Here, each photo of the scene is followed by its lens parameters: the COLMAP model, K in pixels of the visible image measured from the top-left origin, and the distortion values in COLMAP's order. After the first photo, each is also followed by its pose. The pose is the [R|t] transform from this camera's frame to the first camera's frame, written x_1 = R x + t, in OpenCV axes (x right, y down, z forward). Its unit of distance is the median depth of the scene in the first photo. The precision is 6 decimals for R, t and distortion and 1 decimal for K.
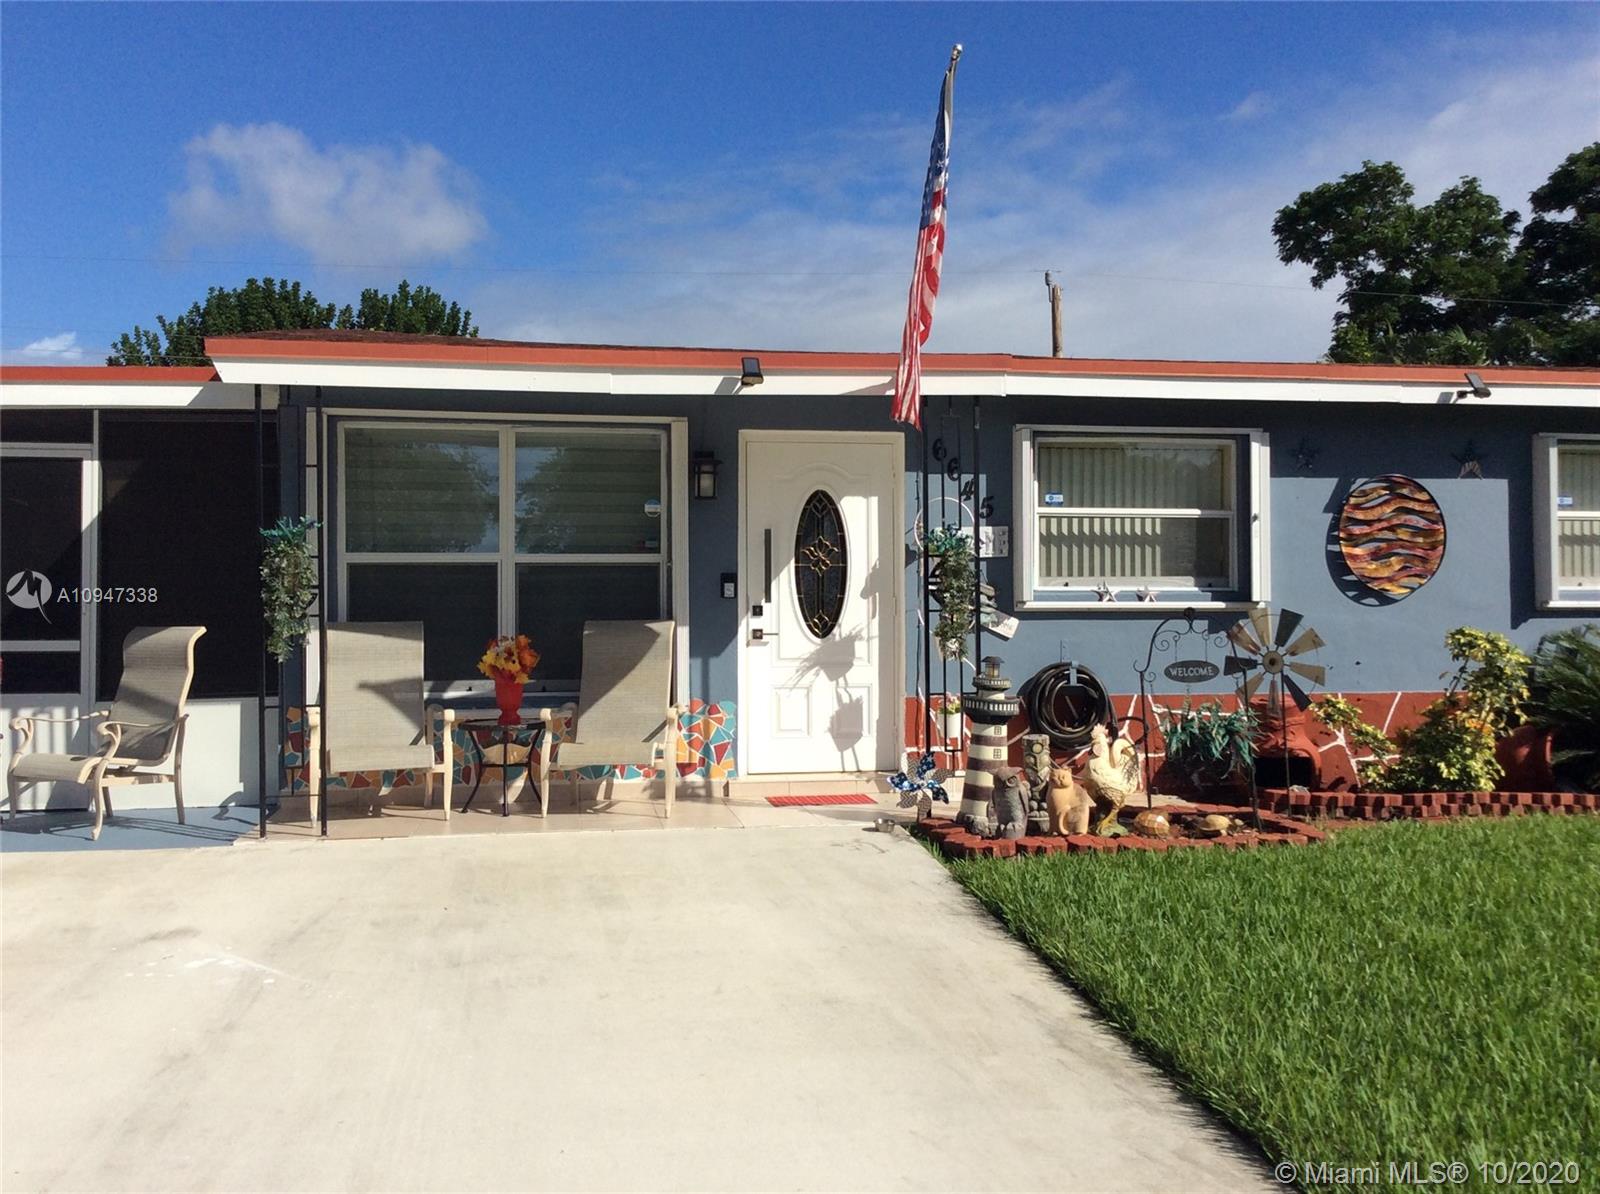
lens RADIAL K [[1492.7, 0, 804.8], [0, 1492.7, 571.5], [0, 0, 1]] dist [0.047755, -0.009714]
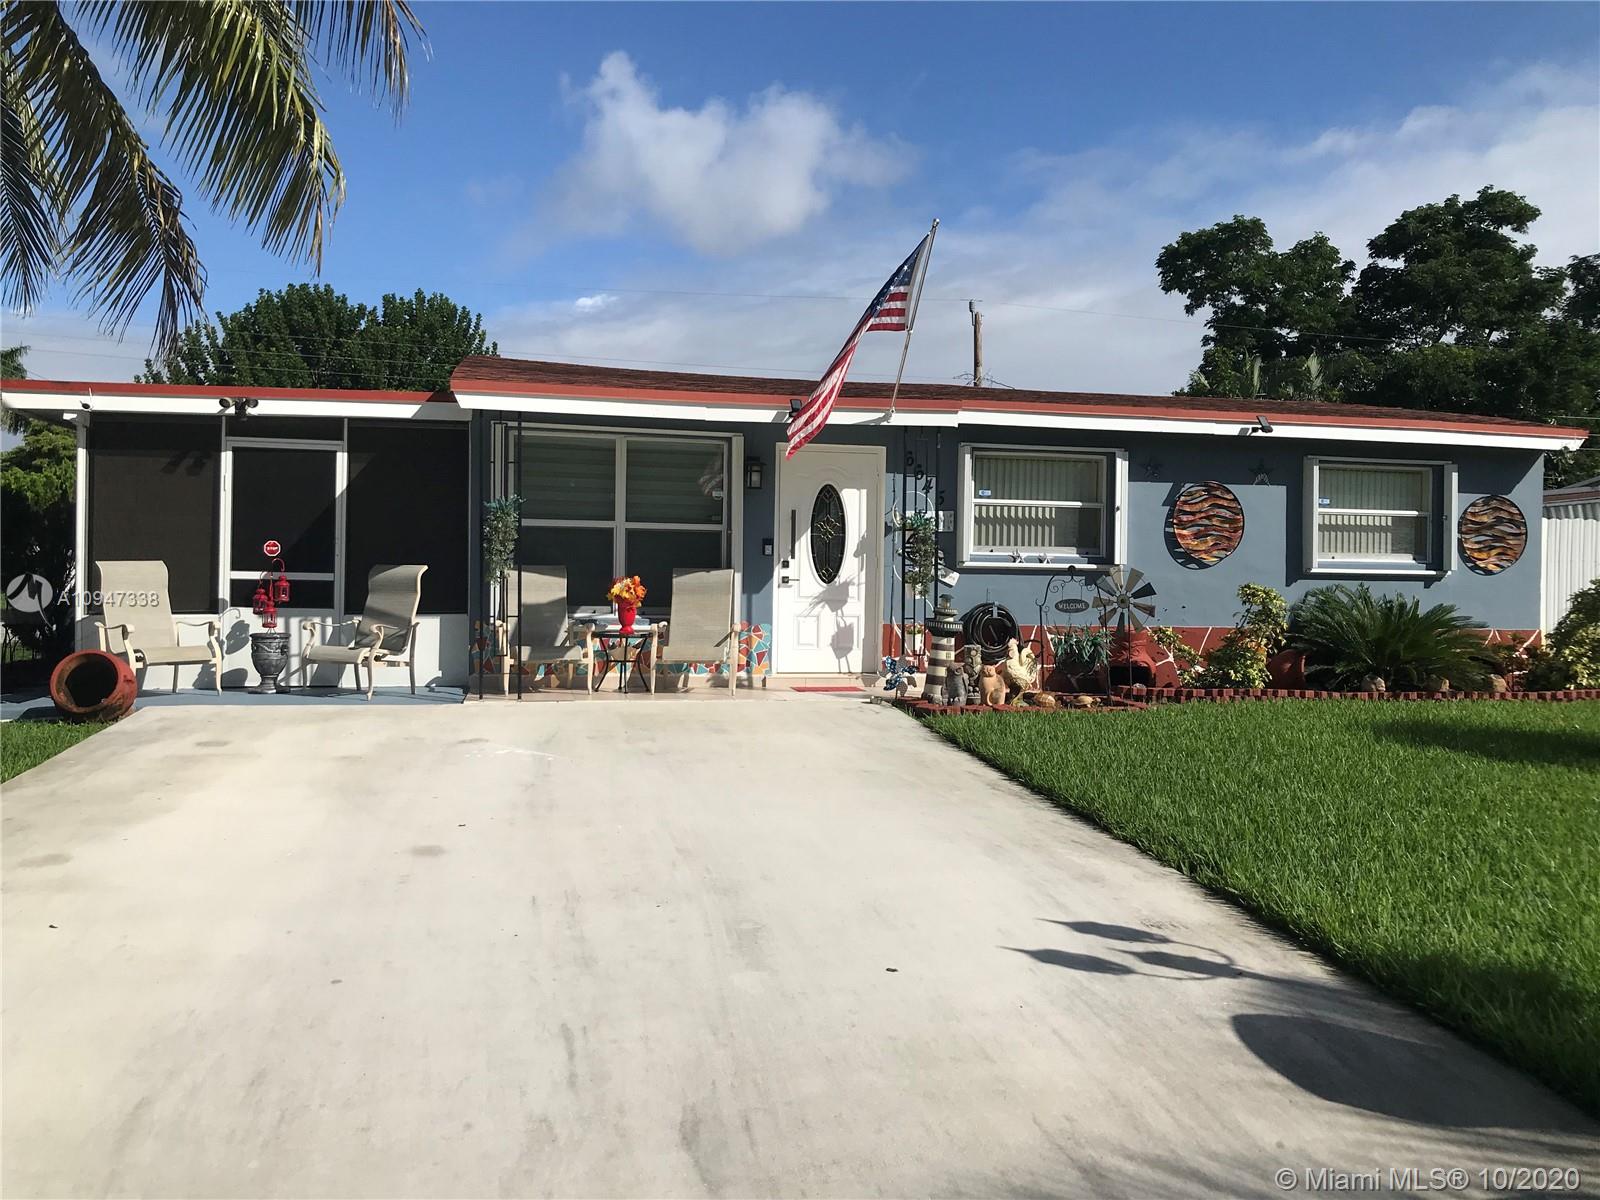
lens RADIAL K [[1301.2, 0, 801.9], [0, 1301.2, 570.1], [0, 0, 1]] dist [0.080133, -0.003638]
pose [[0.998982, 0.020094, 0.040399, -0.067662], [-0.020900, 0.999589, 0.019646, 0.006513], [-0.039987, -0.020470, 0.998990, -0.298227]]
